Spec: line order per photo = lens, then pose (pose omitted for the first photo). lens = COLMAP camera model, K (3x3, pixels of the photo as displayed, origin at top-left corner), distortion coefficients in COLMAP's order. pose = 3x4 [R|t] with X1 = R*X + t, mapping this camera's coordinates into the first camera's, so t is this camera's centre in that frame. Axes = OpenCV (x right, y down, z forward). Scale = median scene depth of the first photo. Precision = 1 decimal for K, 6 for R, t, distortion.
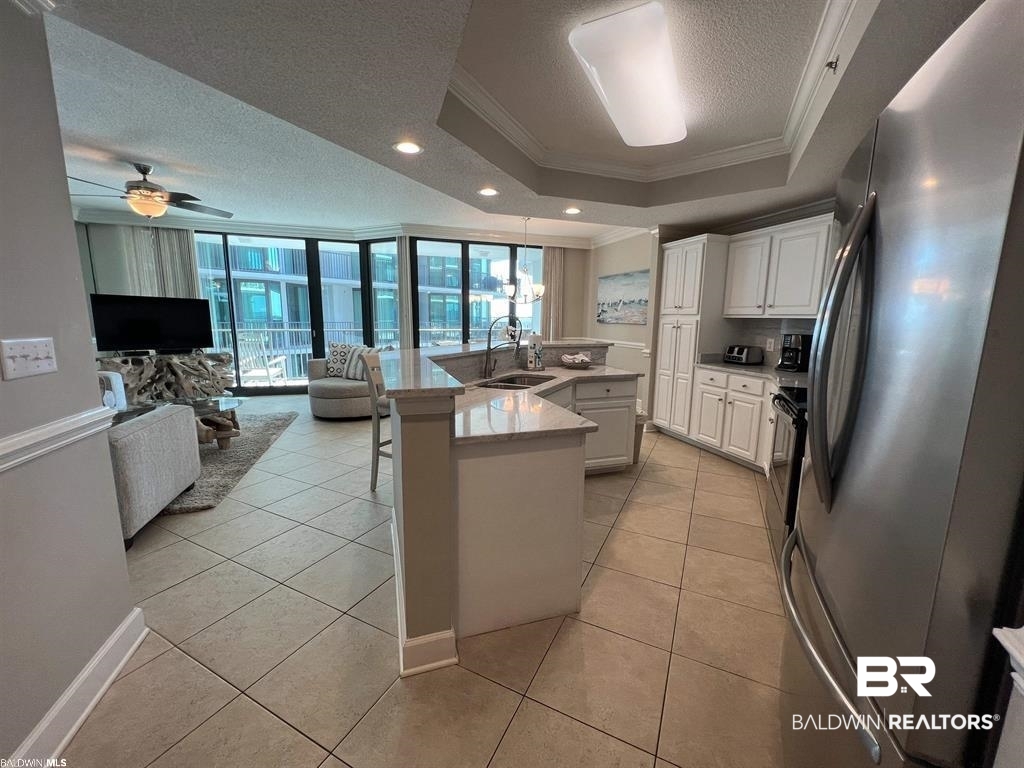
lens RADIAL K [[412.2, 0, 512.0], [0, 412.2, 384.0], [0, 0, 1]] dist [0.001888, -0.000007]
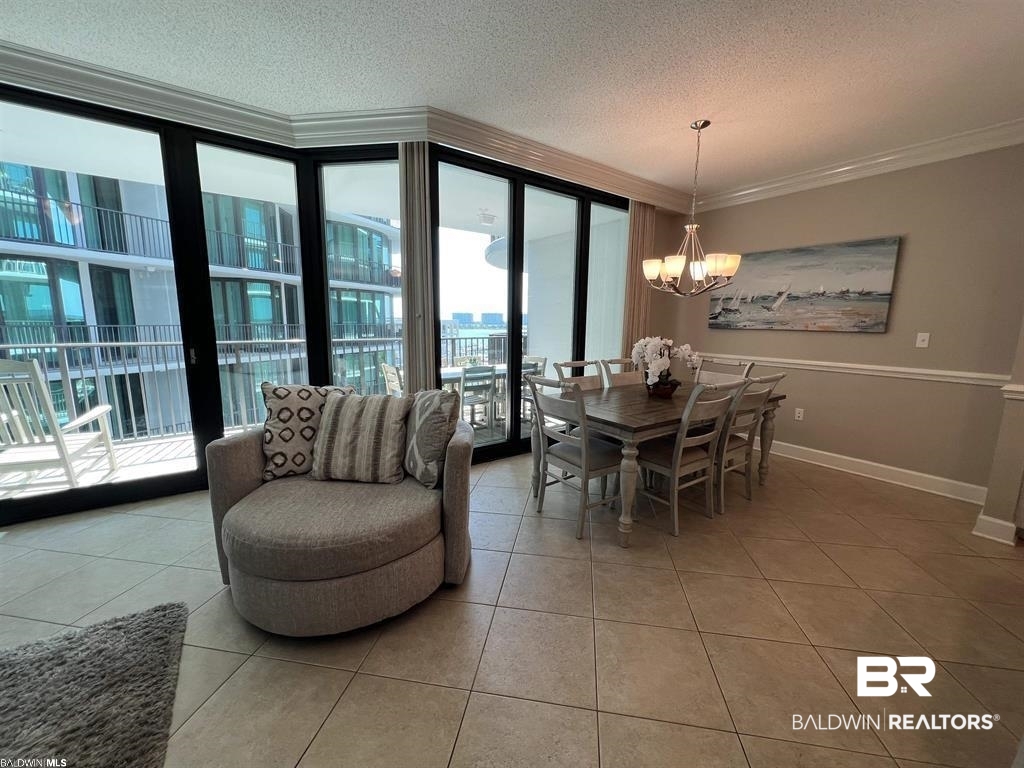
lens RADIAL K [[409.2, 0, 512.0], [0, 409.2, 384.0], [0, 0, 1]] dist [0.000001, 0.000017]
pose [[0.954426, -0.044573, 0.295099, -0.321423], [0.044981, 0.998973, 0.005409, -0.090026], [-0.295037, 0.008111, 0.955451, 0.547668]]
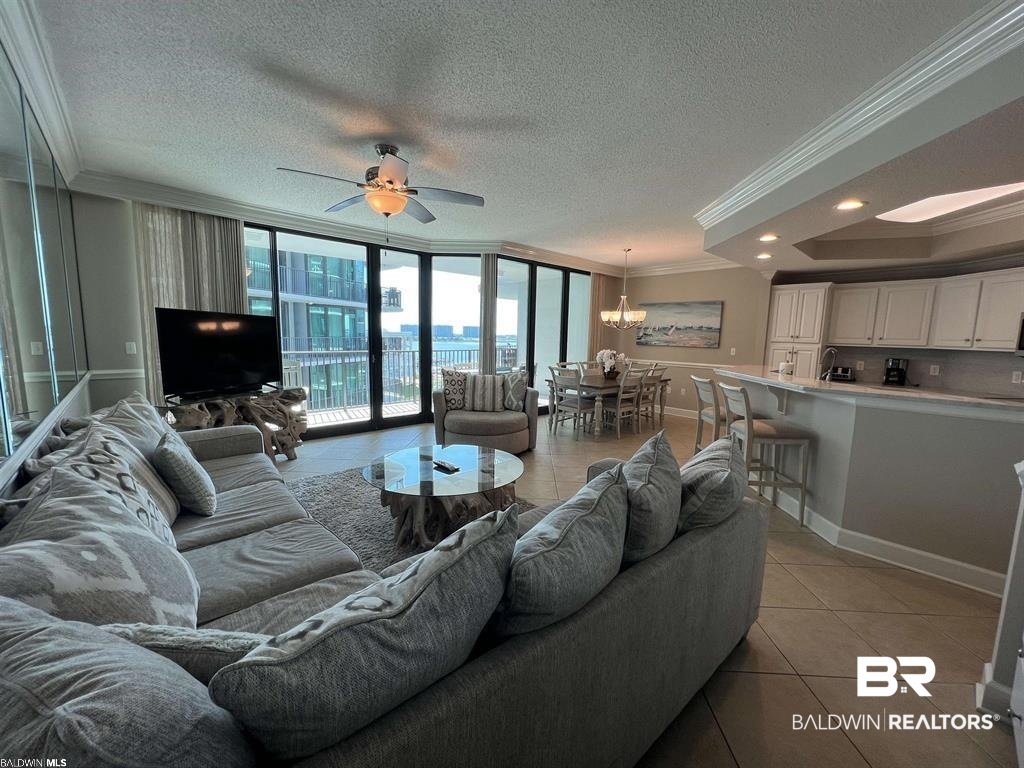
lens RADIAL K [[409.2, 0, 512.0], [0, 409.2, 384.0], [0, 0, 1]] dist [0.000001, 0.000017]
pose [[0.911177, -0.041278, 0.409943, -0.633260], [0.053676, 0.998382, -0.018777, -0.046227], [-0.408504, 0.039113, 0.911918, 0.156621]]
